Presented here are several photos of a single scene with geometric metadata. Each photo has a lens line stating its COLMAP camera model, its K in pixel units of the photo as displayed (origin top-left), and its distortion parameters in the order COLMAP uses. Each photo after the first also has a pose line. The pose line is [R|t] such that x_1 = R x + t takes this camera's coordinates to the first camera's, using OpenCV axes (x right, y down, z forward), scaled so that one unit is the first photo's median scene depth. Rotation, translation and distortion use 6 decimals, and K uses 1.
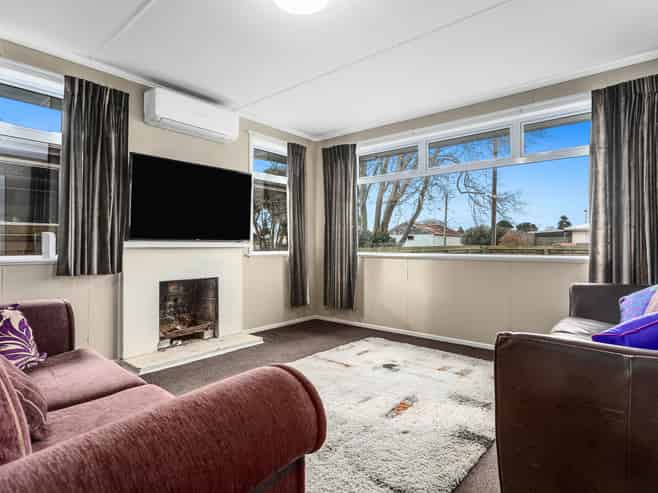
lens RADIAL K [[353.8, 0, 327.6], [0, 353.8, 244.9], [0, 0, 1]] dist [0.002329, 0.000387]
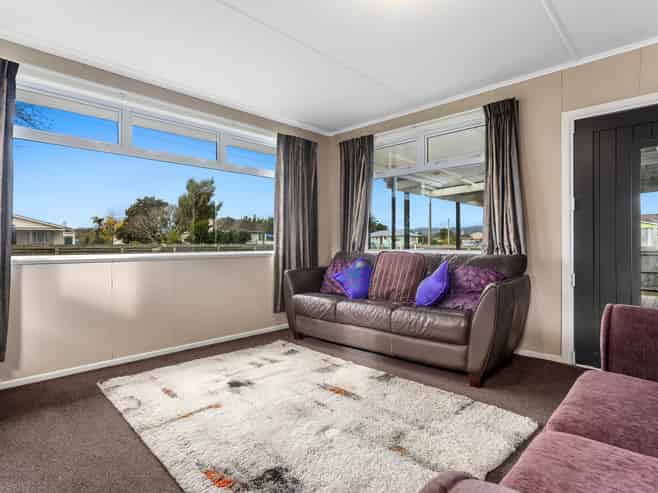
lens RADIAL K [[353.8, 0, 327.2], [0, 353.8, 243.3], [0, 0, 1]] dist [0.002329, 0.000387]
pose [[0.112083, -0.004354, 0.993689, -0.623889], [-0.000455, 0.999990, 0.004433, -0.003961], [-0.993699, -0.000949, 0.112080, 0.648317]]
